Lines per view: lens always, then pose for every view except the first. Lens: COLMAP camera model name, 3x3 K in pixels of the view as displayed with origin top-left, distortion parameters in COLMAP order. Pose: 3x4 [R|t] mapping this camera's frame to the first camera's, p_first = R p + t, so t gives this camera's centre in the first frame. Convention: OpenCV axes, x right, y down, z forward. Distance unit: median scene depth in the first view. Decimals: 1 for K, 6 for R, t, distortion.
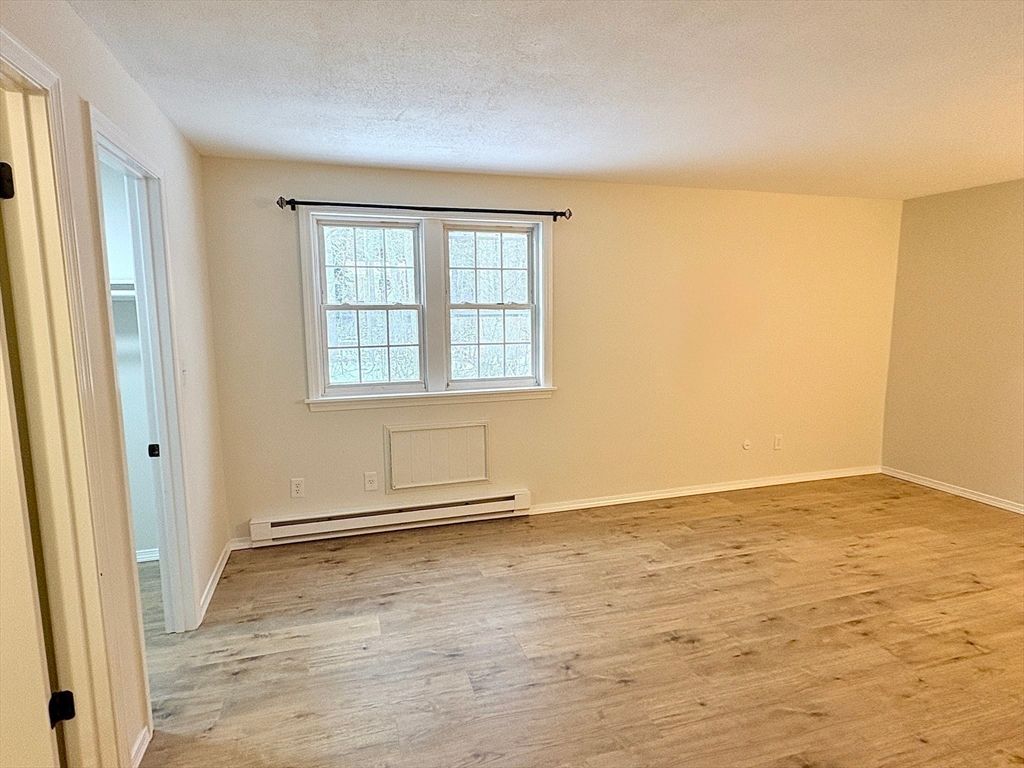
lens RADIAL K [[560.2, 0, 510.7], [0, 560.2, 386.4], [0, 0, 1]] dist [0.001635, 0.001065]
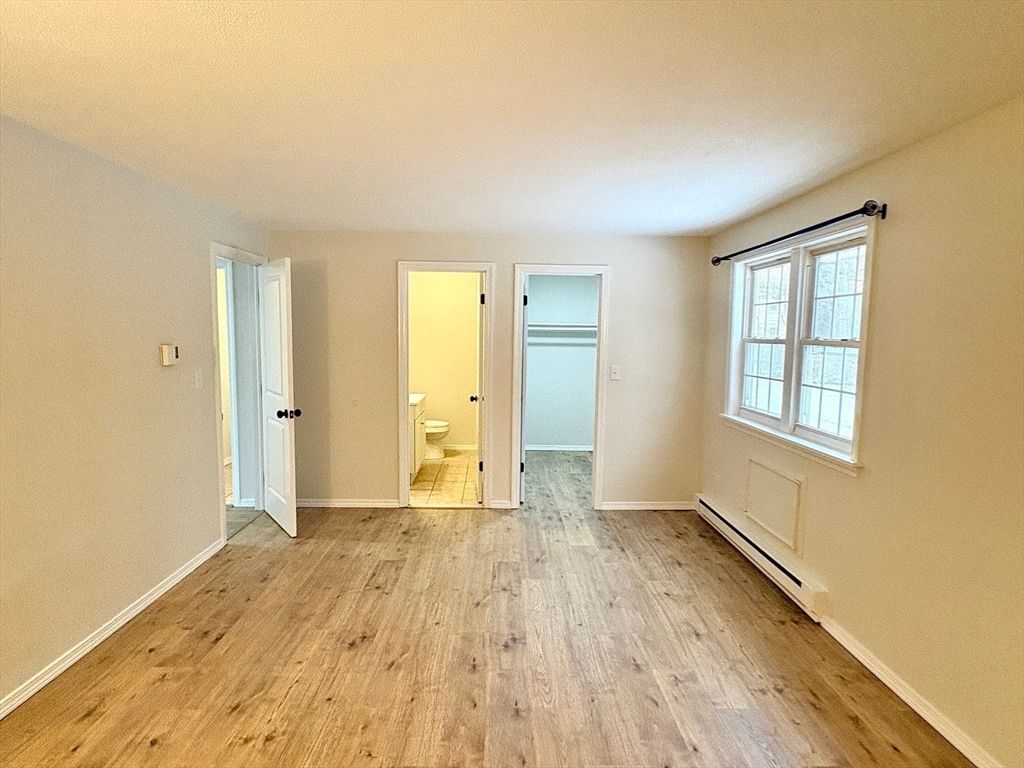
lens RADIAL K [[560.2, 0, 510.7], [0, 560.2, 386.4], [0, 0, 1]] dist [0.001635, 0.001065]
pose [[-0.277593, 0.095258, -0.955964, 0.960405], [-0.142804, 0.979926, 0.139113, -0.142721], [0.950026, 0.175132, -0.258418, 0.875654]]
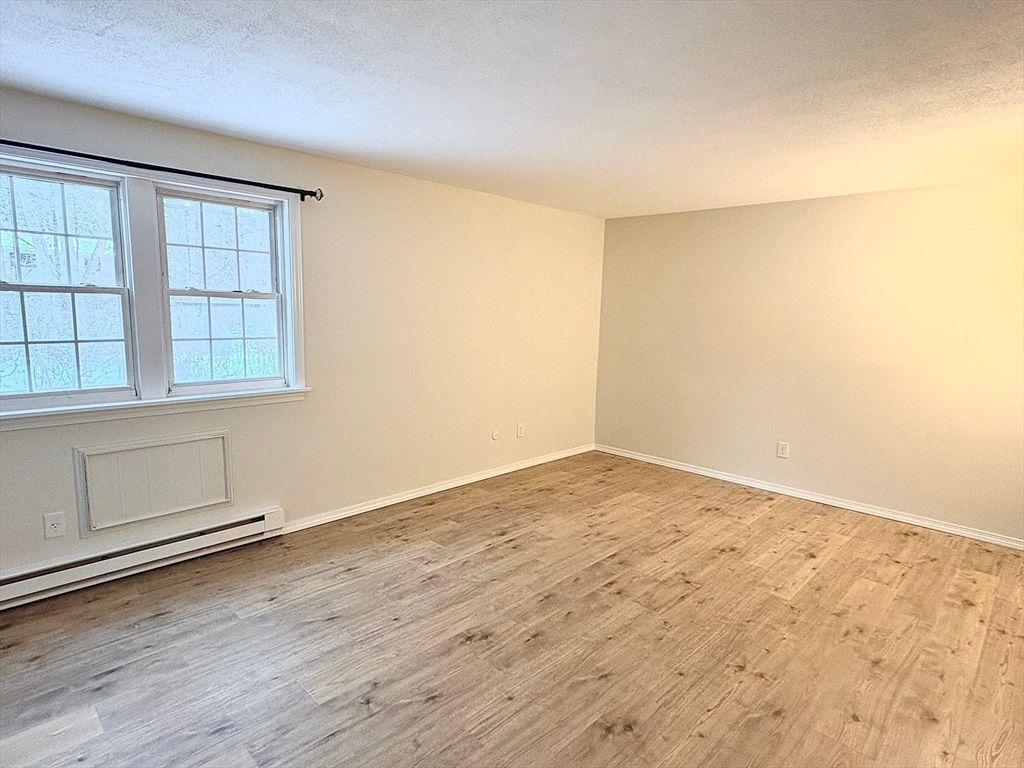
lens RADIAL K [[560.2, 0, 510.7], [0, 560.2, 386.4], [0, 0, 1]] dist [0.001635, 0.001065]
pose [[0.878520, -0.036469, 0.476312, -0.072239], [0.031572, 0.999334, 0.018283, -0.007956], [-0.476661, -0.001024, 0.879086, 0.069397]]
